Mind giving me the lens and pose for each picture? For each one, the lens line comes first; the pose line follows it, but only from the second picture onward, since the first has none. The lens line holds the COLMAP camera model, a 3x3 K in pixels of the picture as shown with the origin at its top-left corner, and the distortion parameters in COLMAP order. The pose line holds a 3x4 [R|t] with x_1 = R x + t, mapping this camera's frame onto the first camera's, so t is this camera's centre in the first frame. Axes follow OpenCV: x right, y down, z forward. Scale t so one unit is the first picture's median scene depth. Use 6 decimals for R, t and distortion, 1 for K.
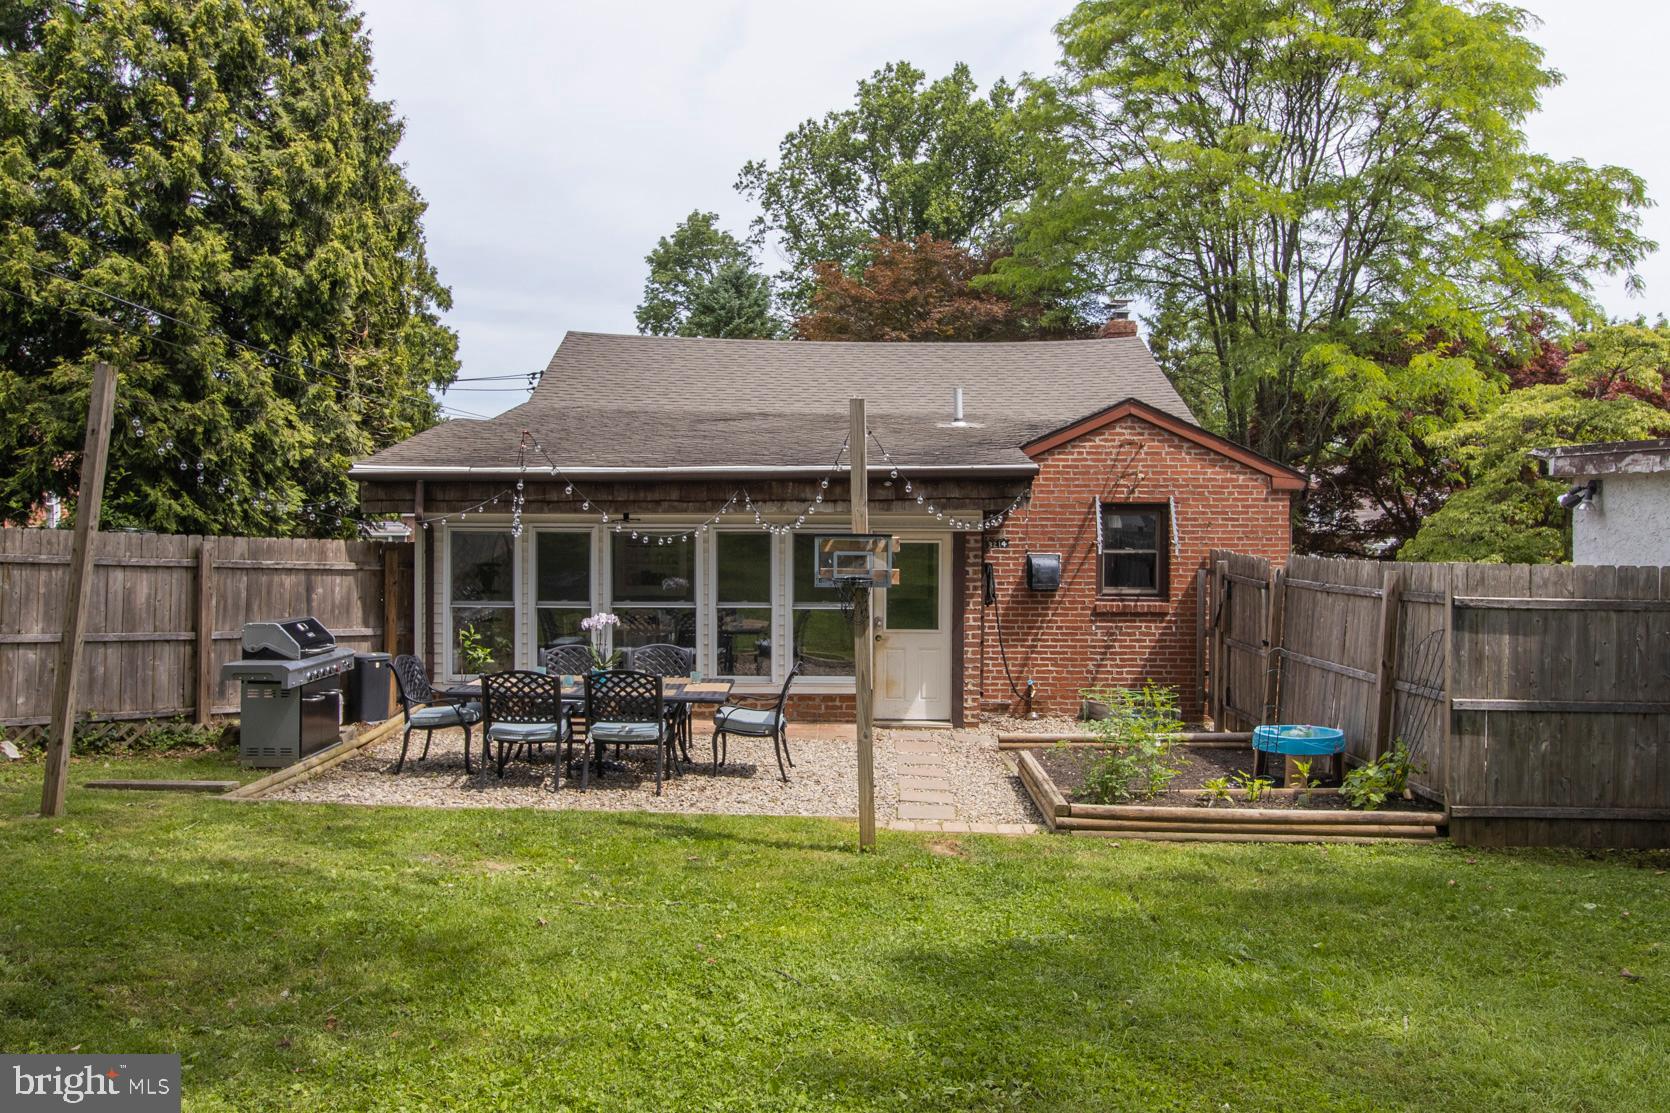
lens RADIAL K [[1340.7, 0, 836.8], [0, 1340.7, 518.8], [0, 0, 1]] dist [0.009169, -0.013790]
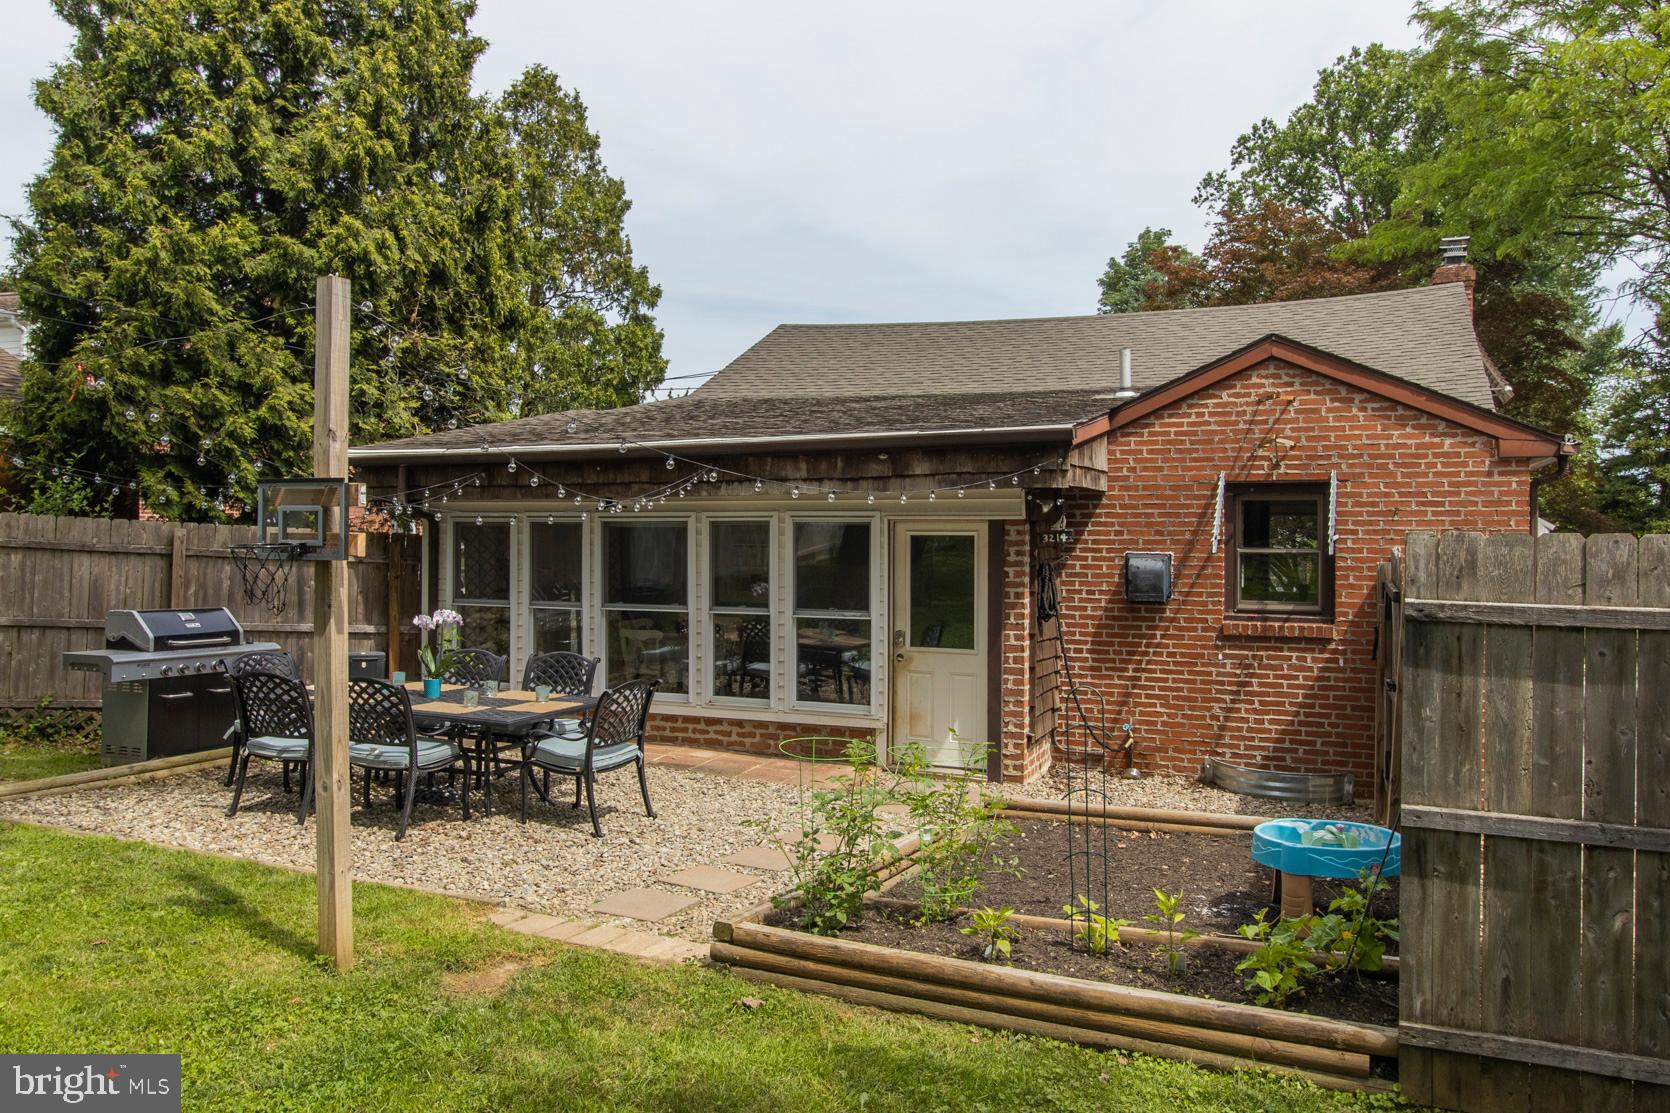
lens RADIAL K [[1271.6, 0, 835.2], [0, 1271.6, 522.7], [0, 0, 1]] dist [0.002423, -0.000282]
pose [[0.915682, -0.003915, -0.401884, 0.277187], [-0.004609, 0.999785, -0.020240, 0.024437], [0.401877, 0.020386, 0.915467, 0.292321]]
